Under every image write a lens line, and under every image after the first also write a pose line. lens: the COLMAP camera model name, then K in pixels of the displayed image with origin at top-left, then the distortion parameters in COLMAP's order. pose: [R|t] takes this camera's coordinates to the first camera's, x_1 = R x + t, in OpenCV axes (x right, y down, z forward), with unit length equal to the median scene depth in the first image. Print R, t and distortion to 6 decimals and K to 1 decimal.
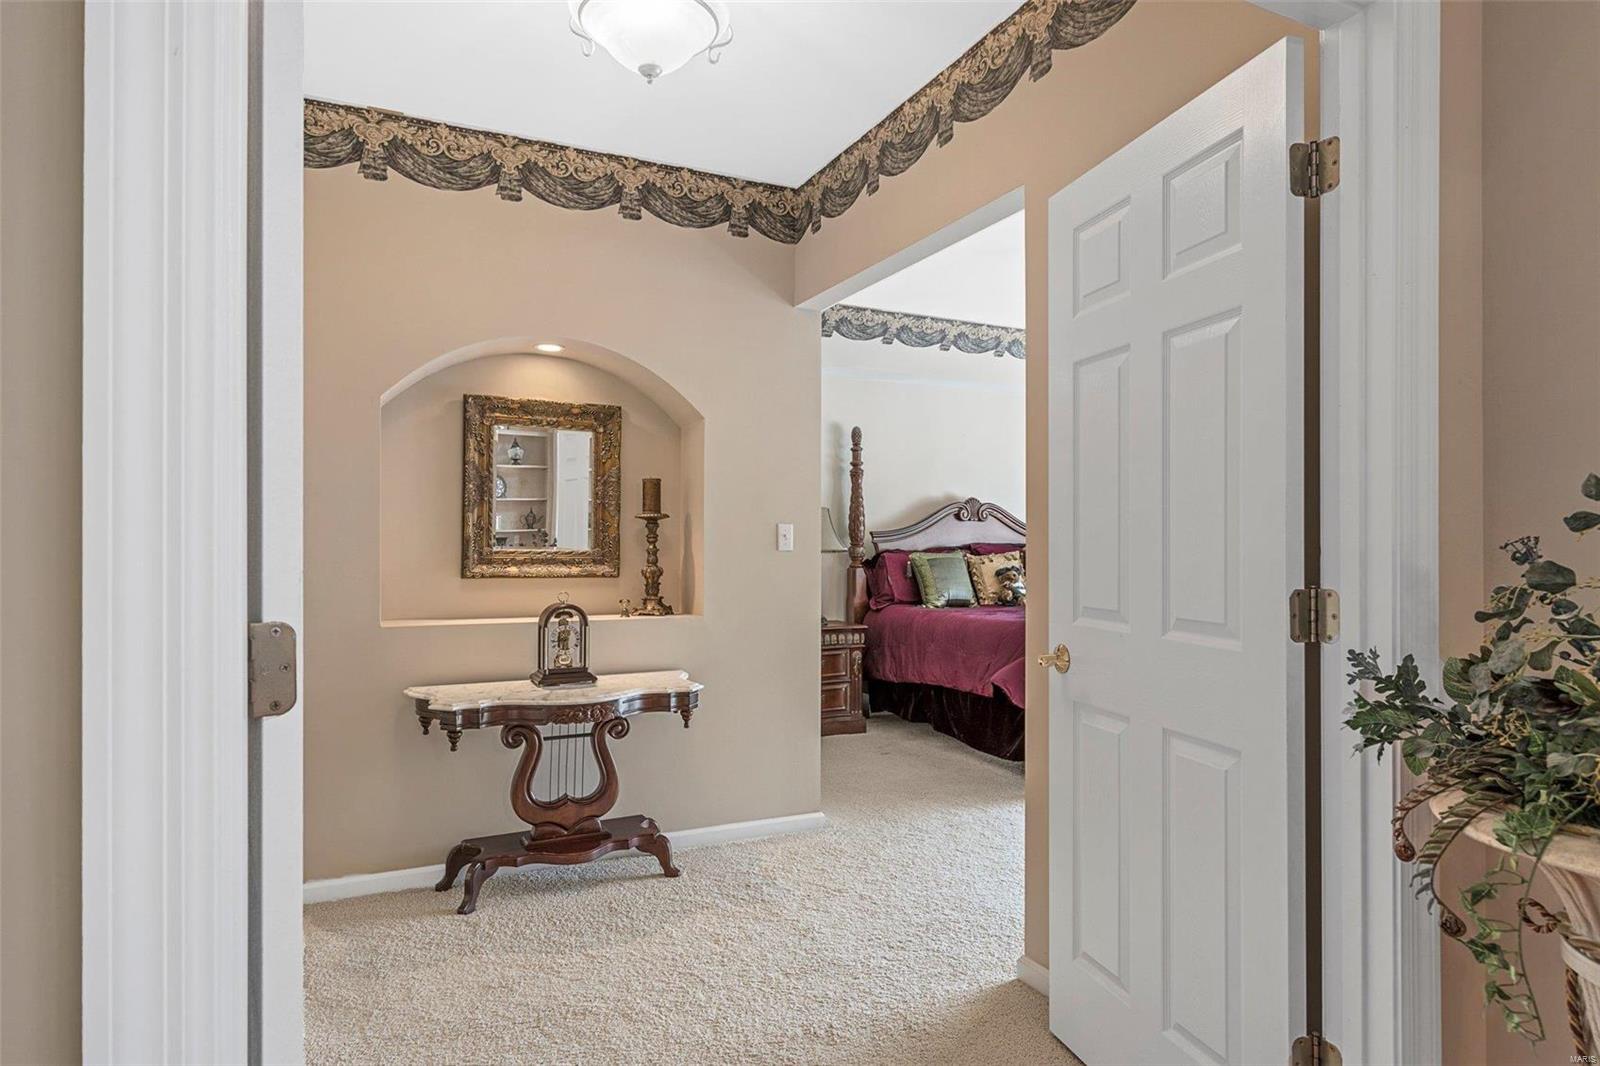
lens RADIAL K [[930.8, 0, 799.2], [0, 930.8, 544.5], [0, 0, 1]] dist [0.001582, -0.000092]
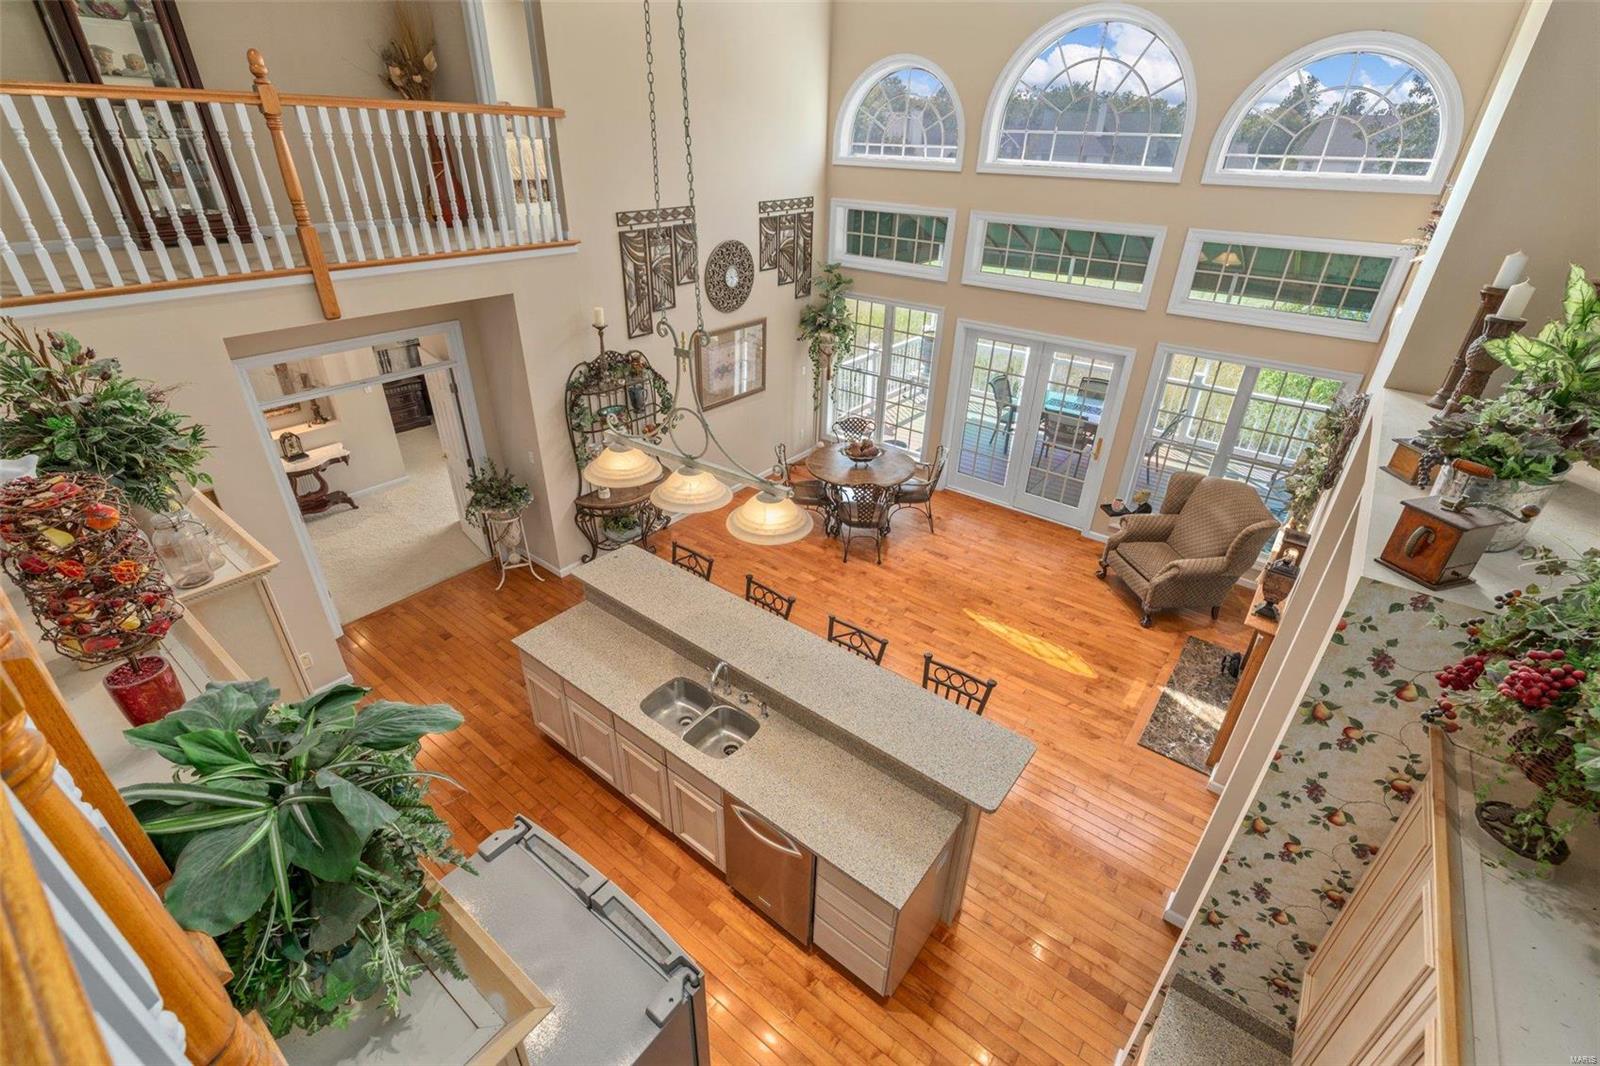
lens RADIAL K [[705.2, 0, 800.0], [0, 705.2, 533.0], [0, 0, 1]] dist [0.000456, 0.000066]
pose [[0.893932, -0.203729, 0.399225, 0.206912], [-0.021290, 0.870417, 0.491855, -0.675585], [-0.447697, -0.448185, 0.773756, -1.361631]]
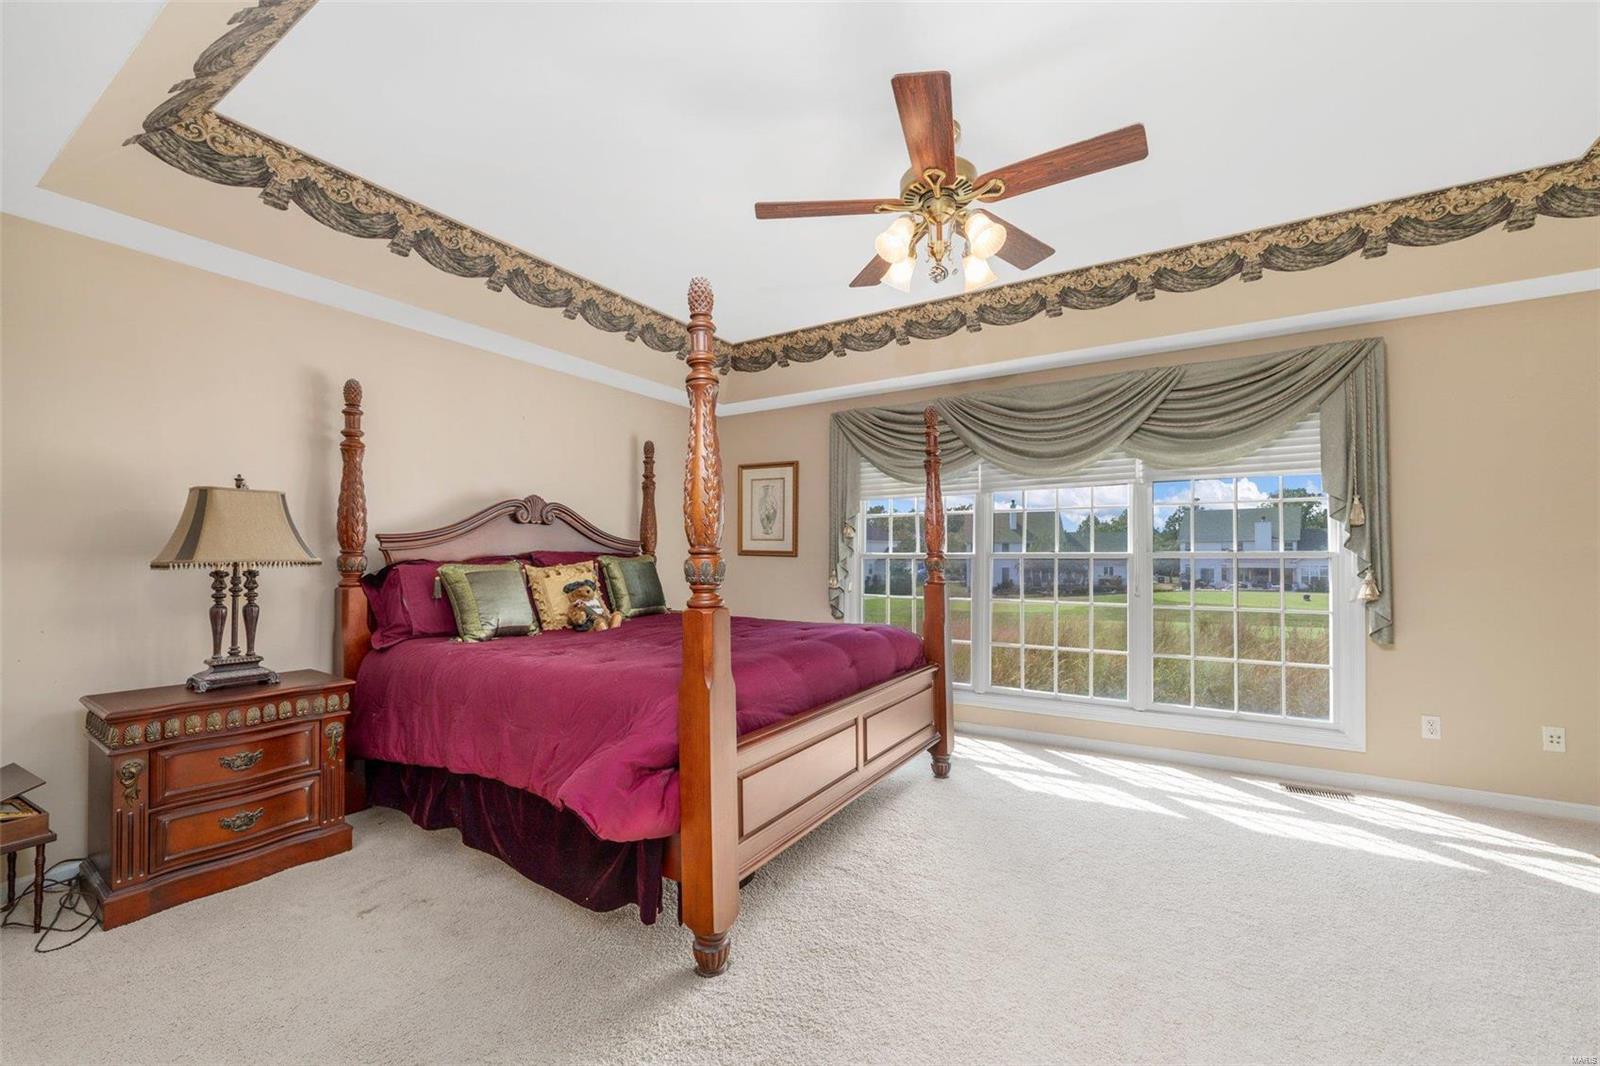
lens RADIAL K [[642.2, 0, 795.8], [0, 642.2, 543.2], [0, 0, 1]] dist [0.000689, 0.000054]
pose [[0.846716, 0.009730, 0.531956, 0.089306], [-0.001201, 0.999865, -0.016377, 0.000328], [-0.532043, 0.013228, 0.846614, 0.443180]]
